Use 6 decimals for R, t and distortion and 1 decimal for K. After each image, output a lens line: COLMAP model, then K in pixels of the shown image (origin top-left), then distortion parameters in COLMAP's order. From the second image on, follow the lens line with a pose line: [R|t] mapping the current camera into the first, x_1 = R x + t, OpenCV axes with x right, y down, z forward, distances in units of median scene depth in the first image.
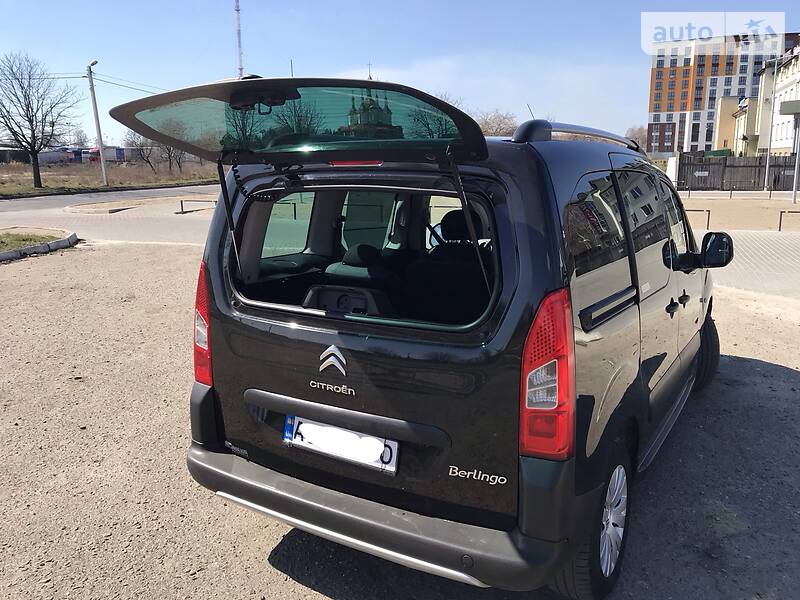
lens RADIAL K [[625.0, 0, 400.0], [0, 625.0, 300.0], [0, 0, 1]] dist [-0.000596, 0.009020]
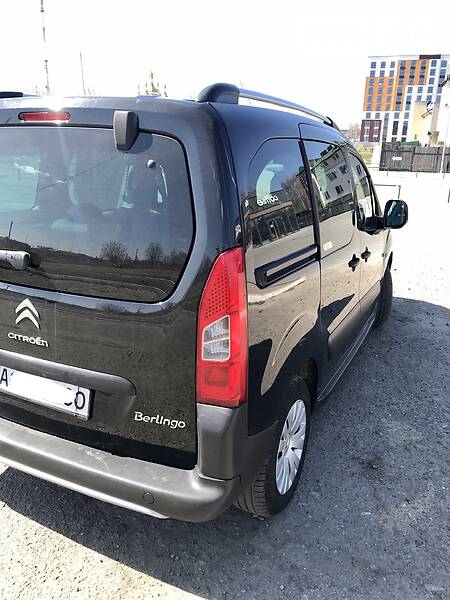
lens RADIAL K [[468.8, 0, 225.0], [0, 468.8, 300.0], [0, 0, 1]] dist [-0.000596, 0.009020]
pose [[0.994333, -0.001064, 0.106304, 0.120080], [-0.010073, 0.994509, 0.104168, -0.009007], [-0.105831, -0.104648, 0.988862, 0.168021]]
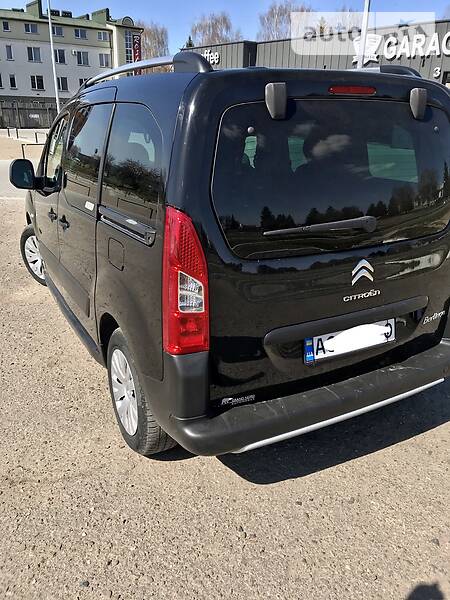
lens RADIAL K [[468.8, 0, 225.0], [0, 468.8, 300.0], [0, 0, 1]] dist [-0.000596, 0.009020]
pose [[0.518052, -0.295401, 0.802720, -0.832420], [0.142024, 0.955151, 0.259837, -0.102700], [-0.843475, -0.020604, 0.536772, 0.649903]]
